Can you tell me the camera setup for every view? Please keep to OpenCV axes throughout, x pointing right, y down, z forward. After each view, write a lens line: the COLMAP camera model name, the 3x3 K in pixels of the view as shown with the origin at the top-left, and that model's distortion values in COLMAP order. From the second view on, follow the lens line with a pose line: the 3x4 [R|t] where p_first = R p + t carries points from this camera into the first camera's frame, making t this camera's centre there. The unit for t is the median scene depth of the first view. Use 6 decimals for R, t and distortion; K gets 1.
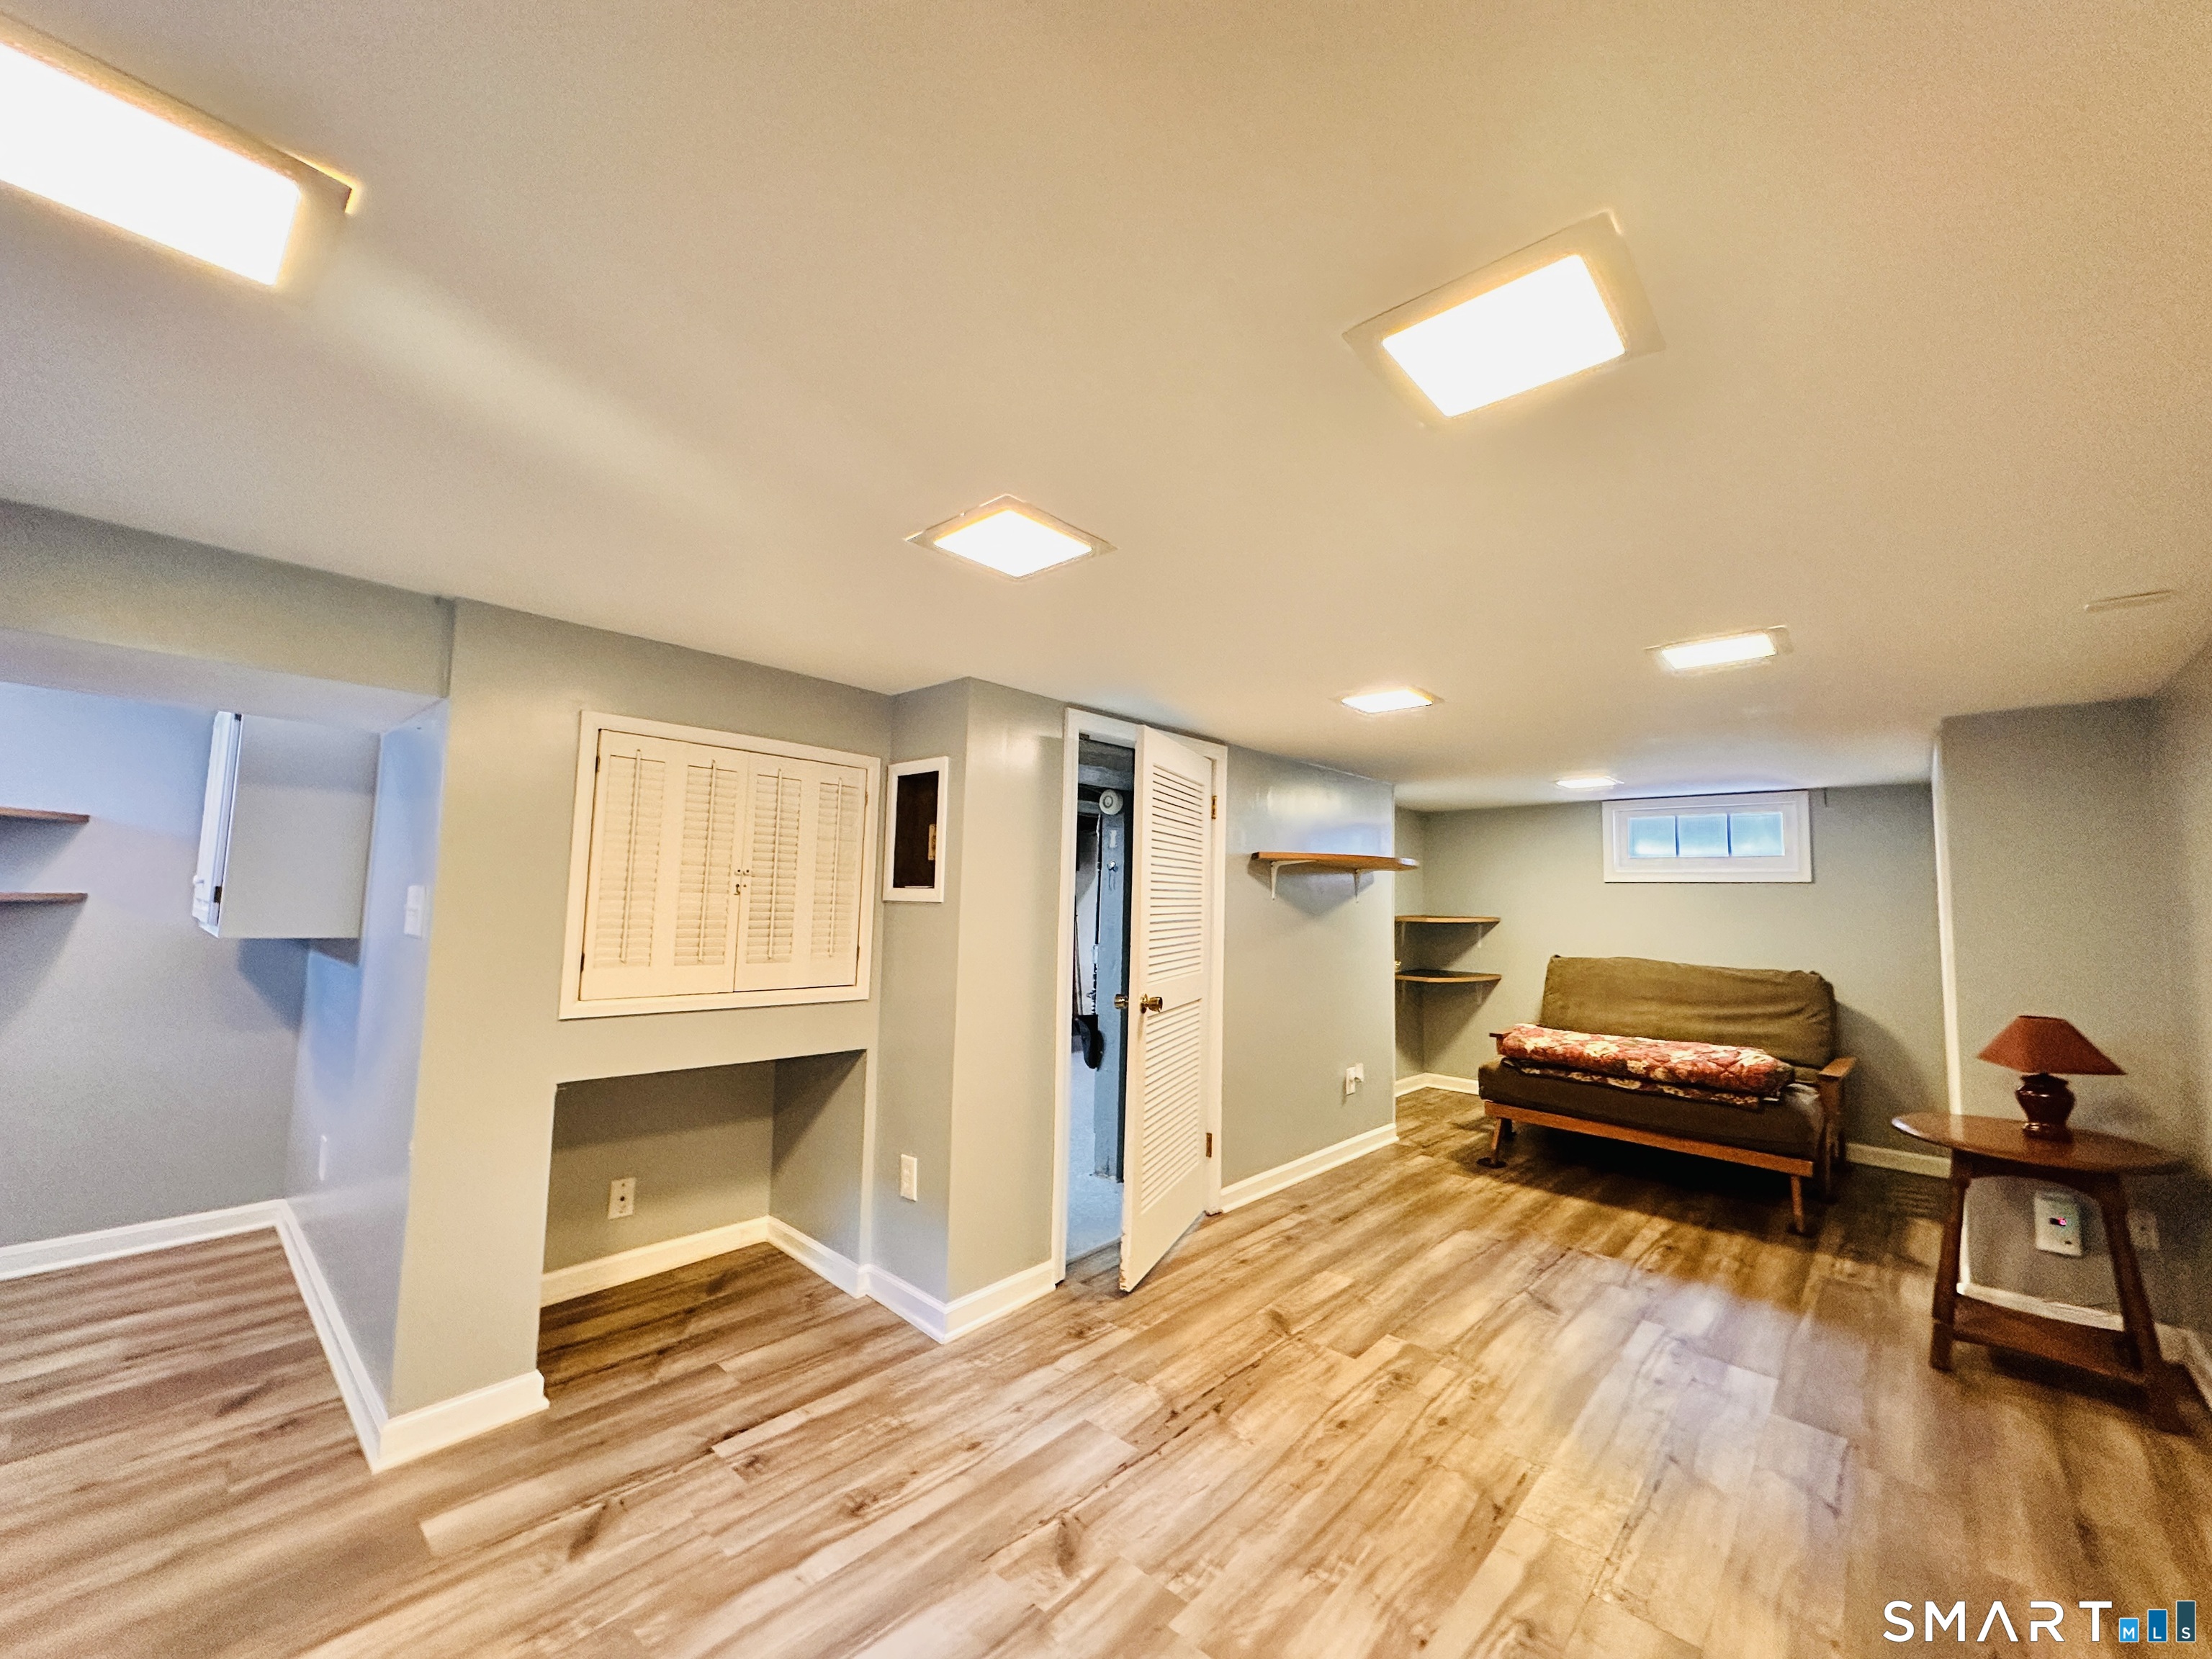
lens RADIAL K [[879.9, 0, 1106.0], [0, 879.9, 829.5], [0, 0, 1]] dist [-0.002213, 0.000197]
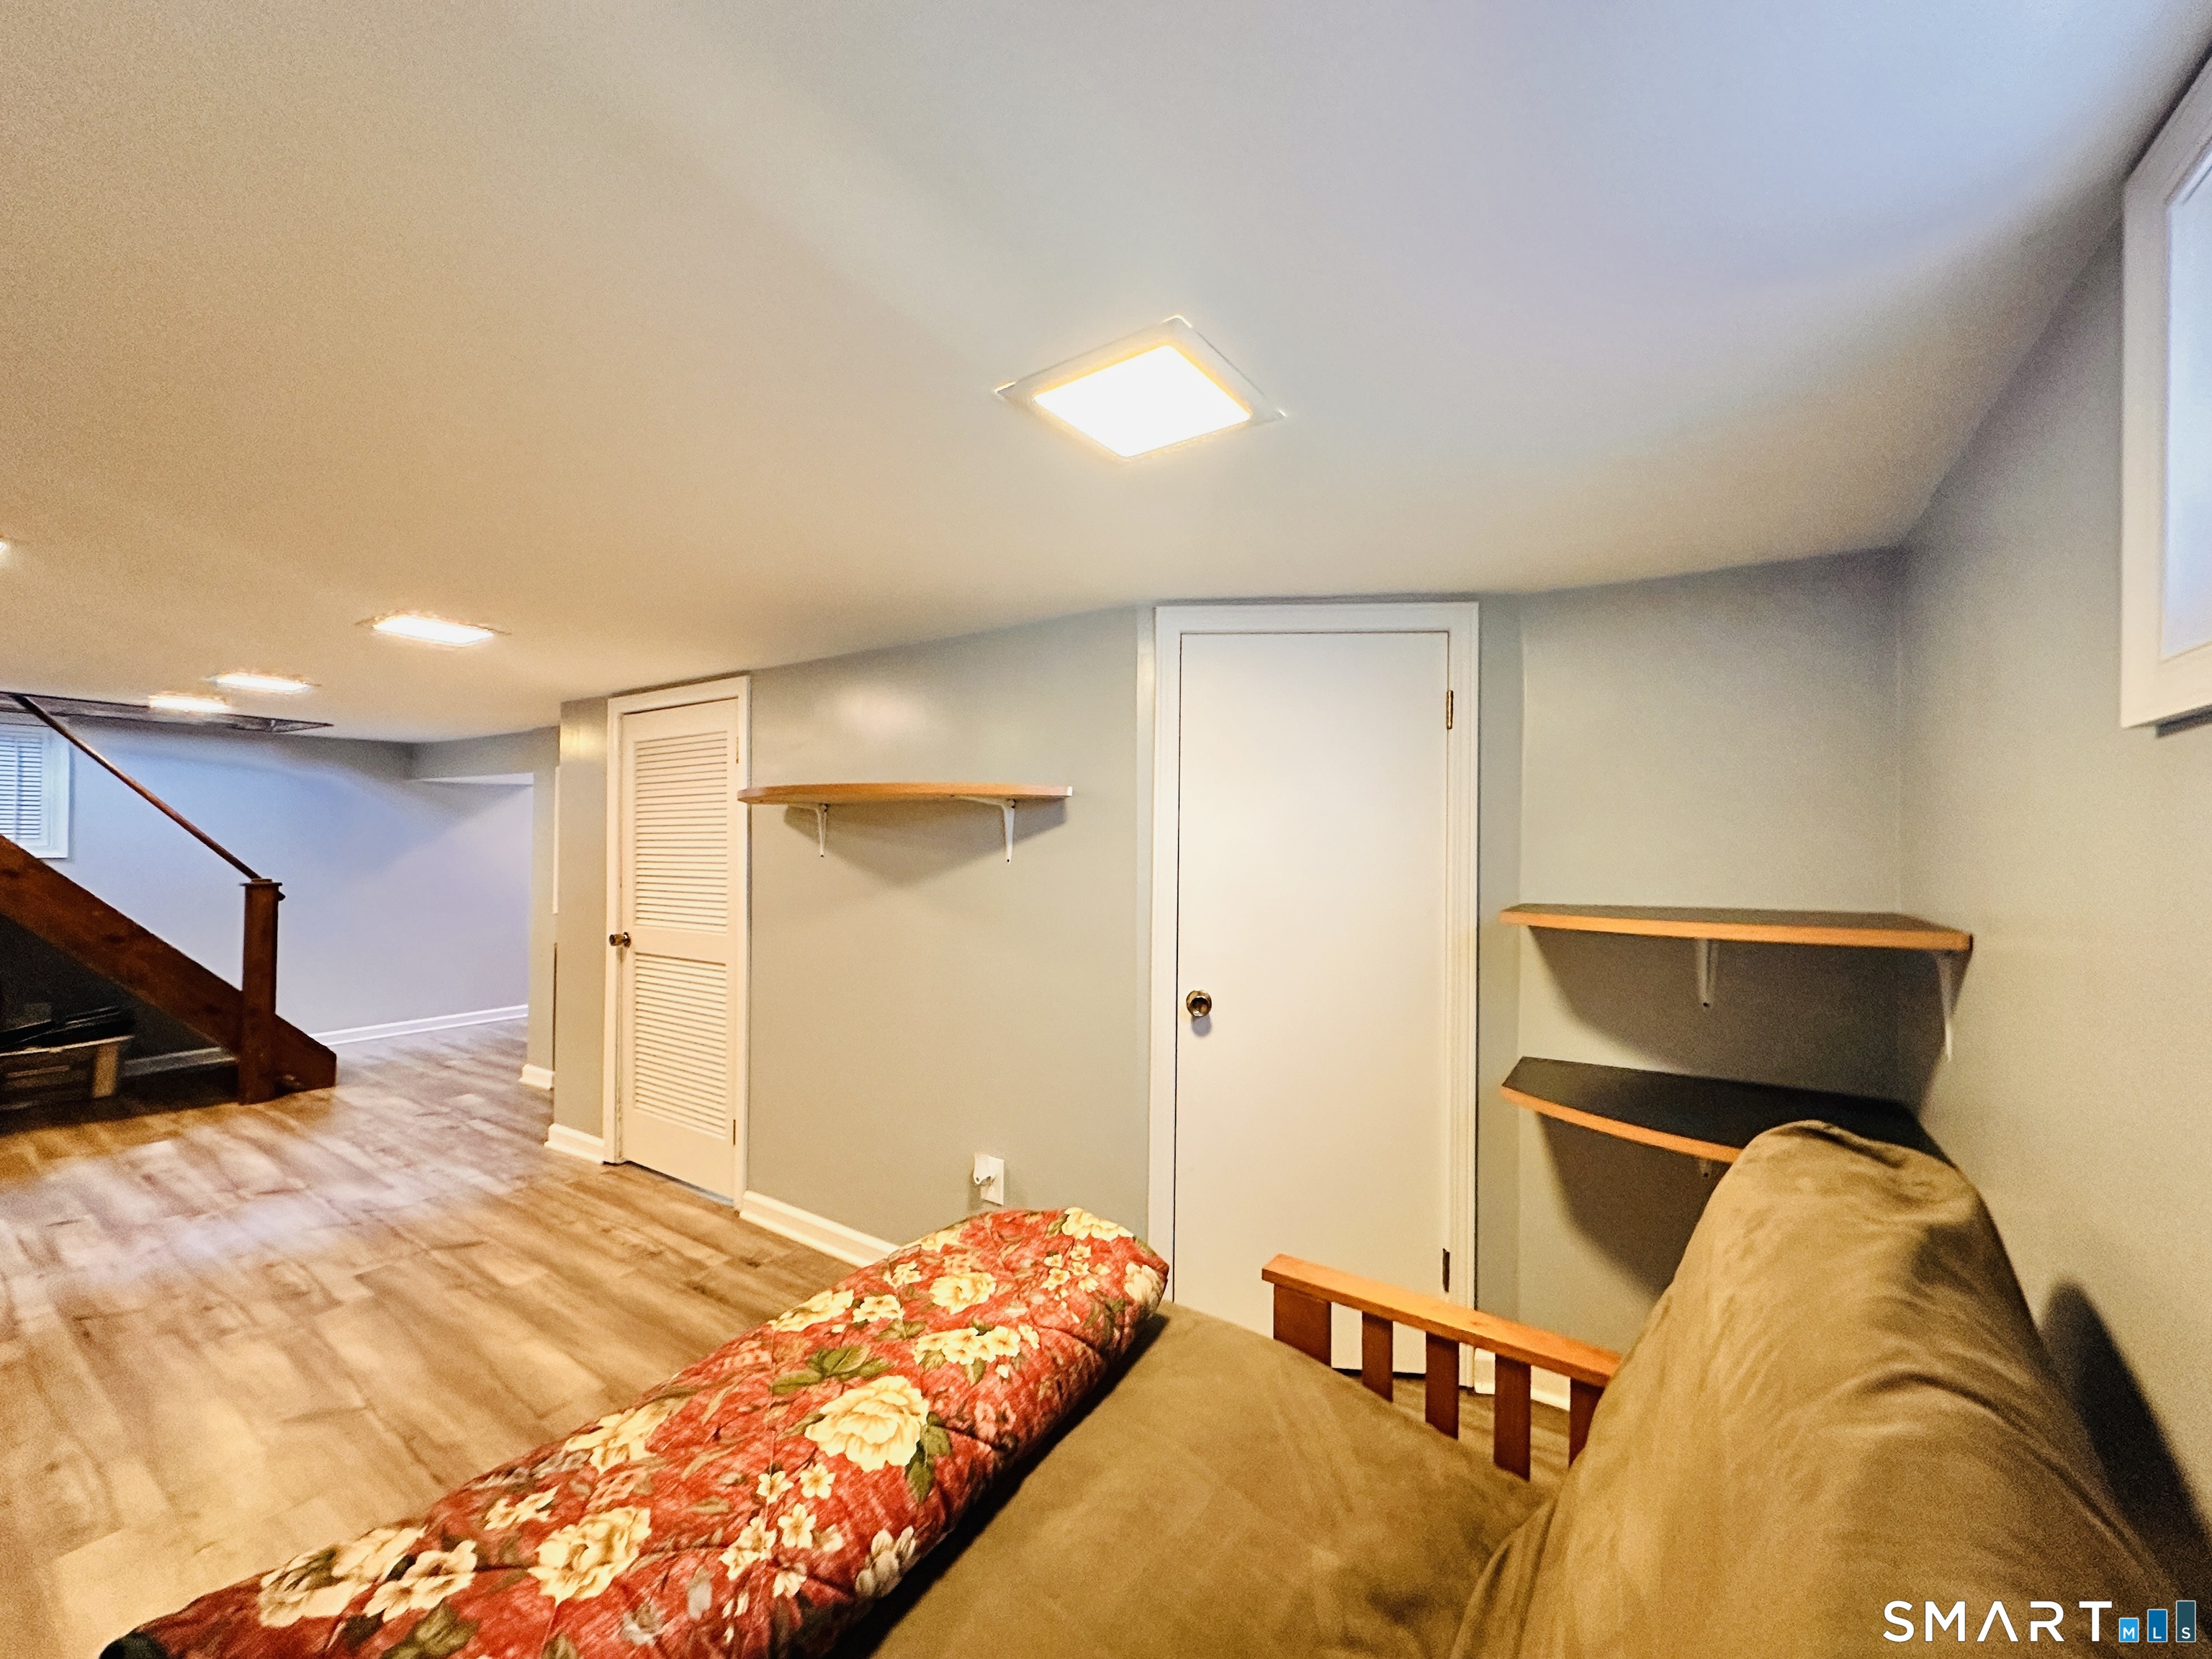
lens RADIAL K [[879.9, 0, 1106.0], [0, 879.9, 829.5], [0, 0, 1]] dist [-0.002213, 0.000197]
pose [[0.152694, -0.035948, -0.987620, 1.380580], [0.075446, 0.996846, -0.024619, 0.134914], [0.985390, -0.070752, 0.154924, 1.626225]]
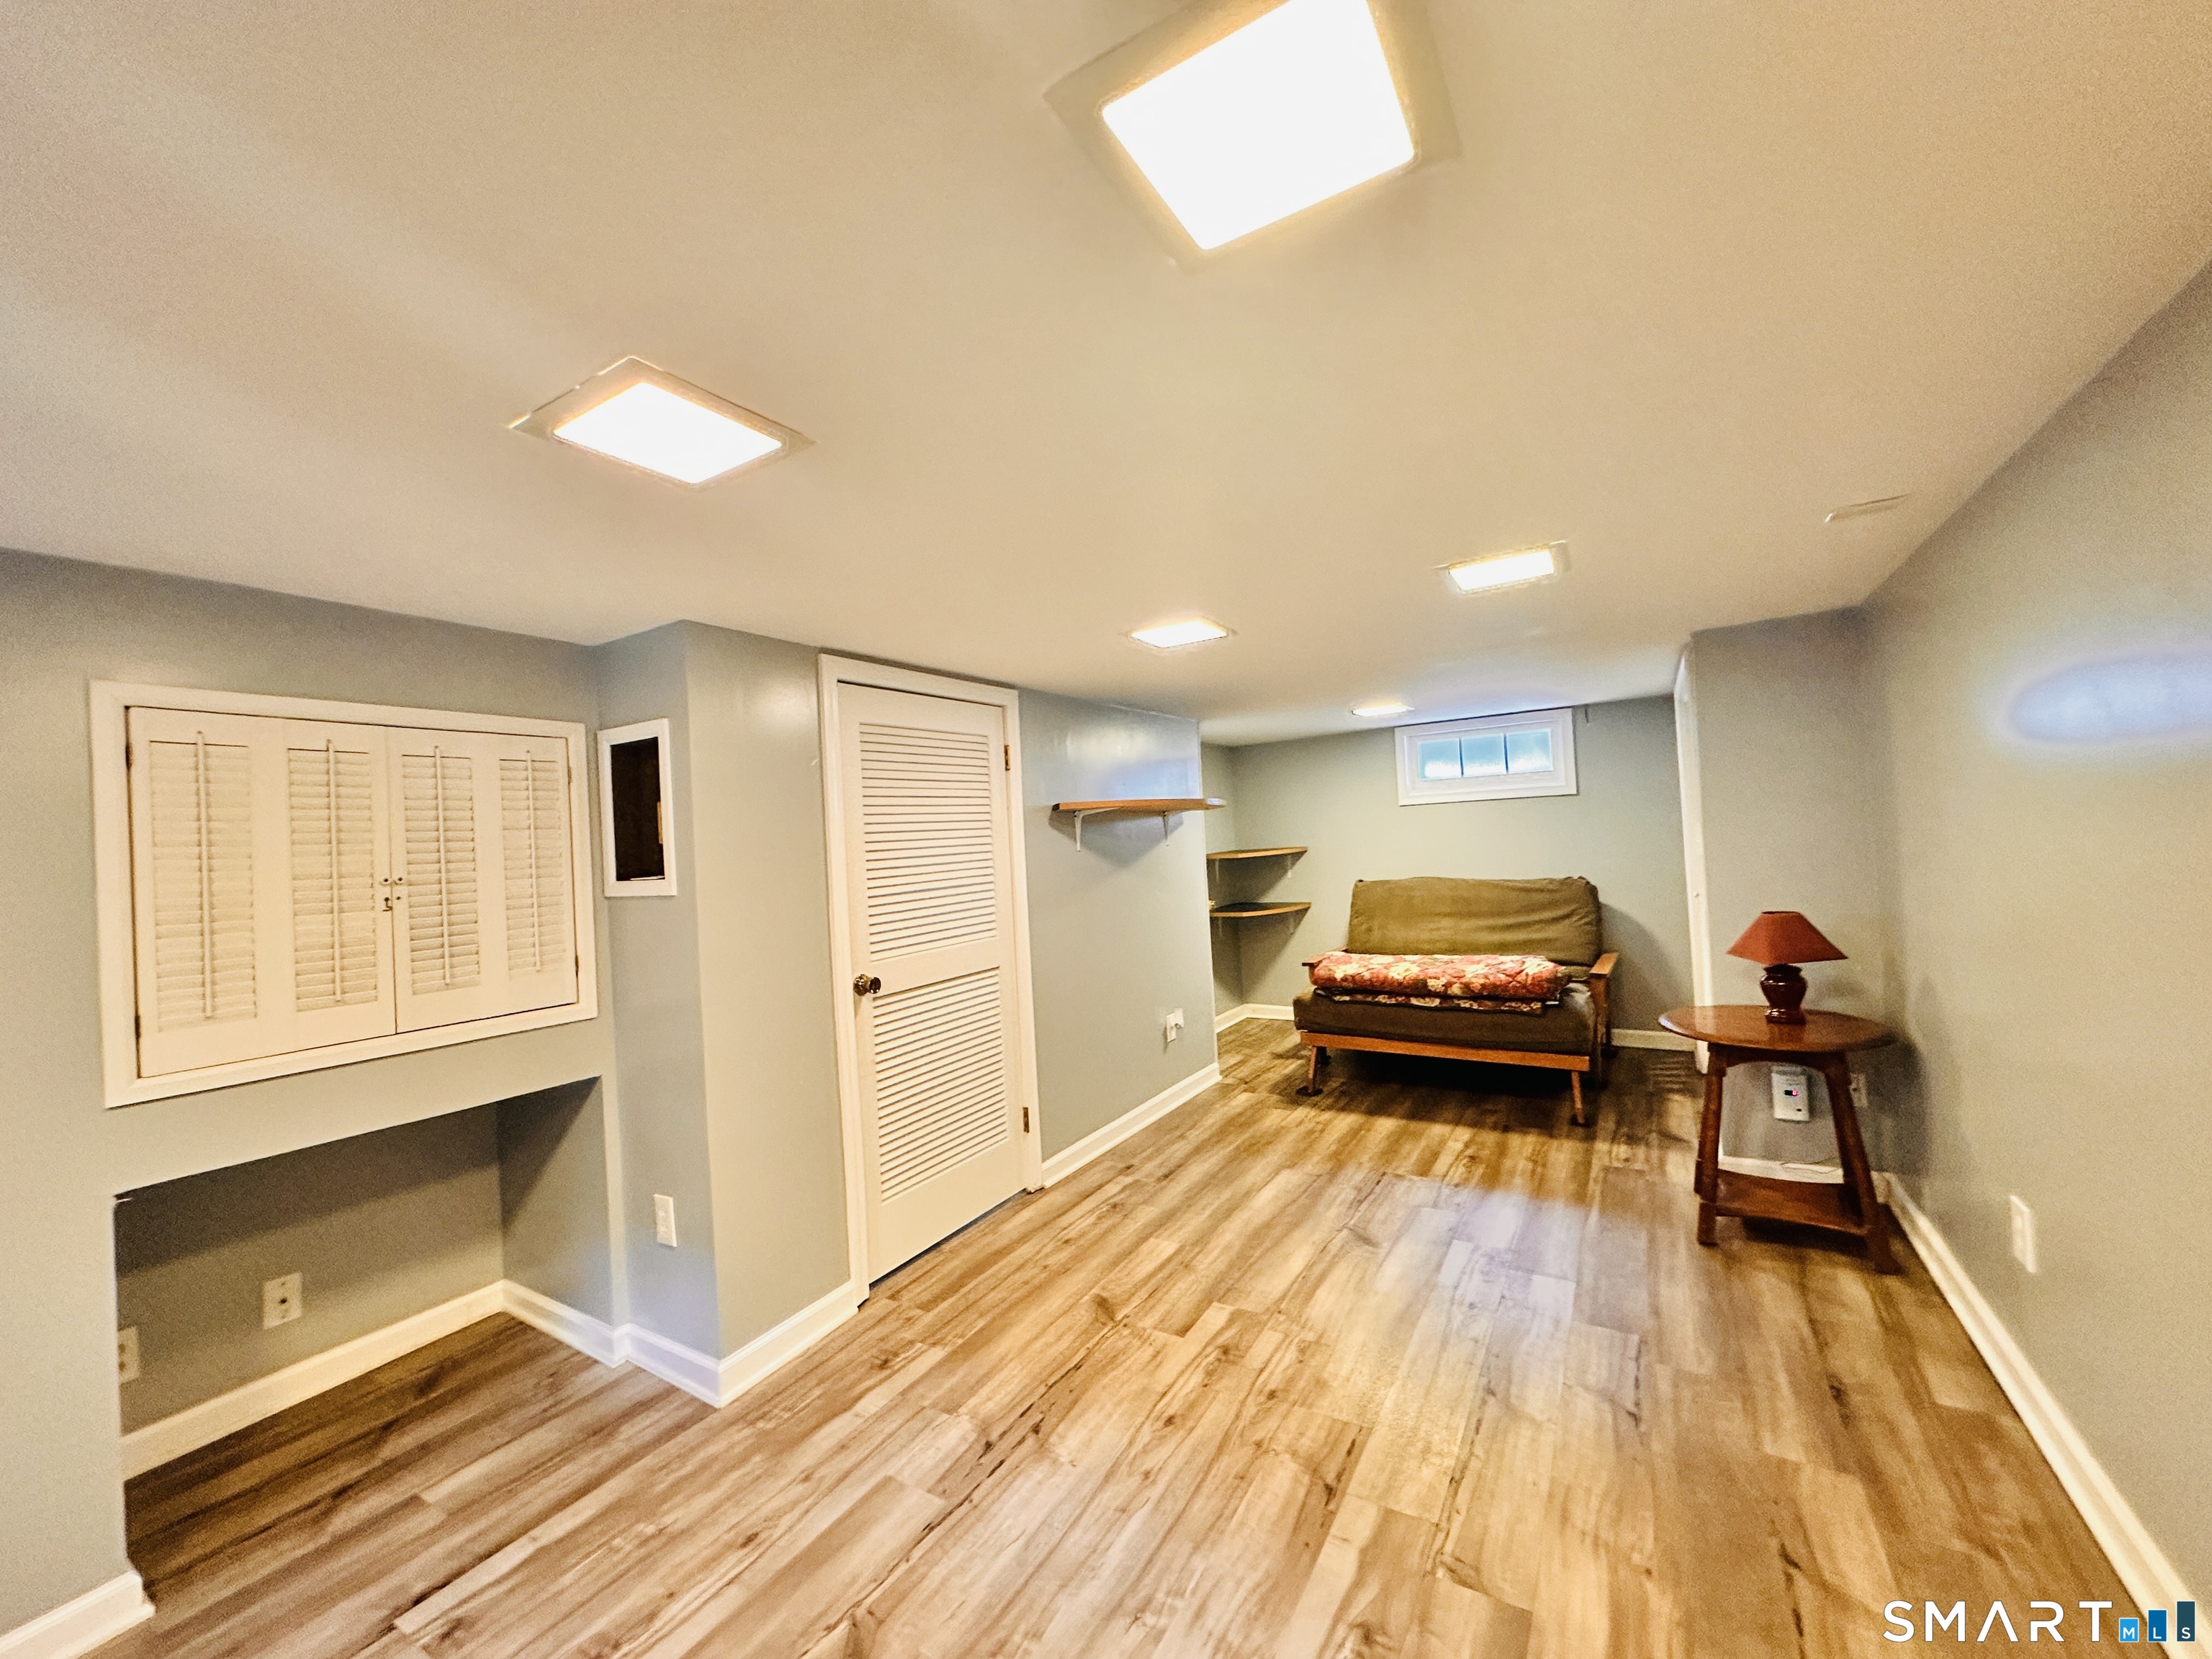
lens RADIAL K [[882.7, 0, 1106.0], [0, 882.7, 829.5], [0, 0, 1]] dist [-0.003205, 0.000954]
pose [[0.978125, -0.074460, 0.194232, 0.053670], [0.061923, 0.995634, 0.069846, -0.012147], [-0.198585, -0.056291, 0.978466, 0.107223]]
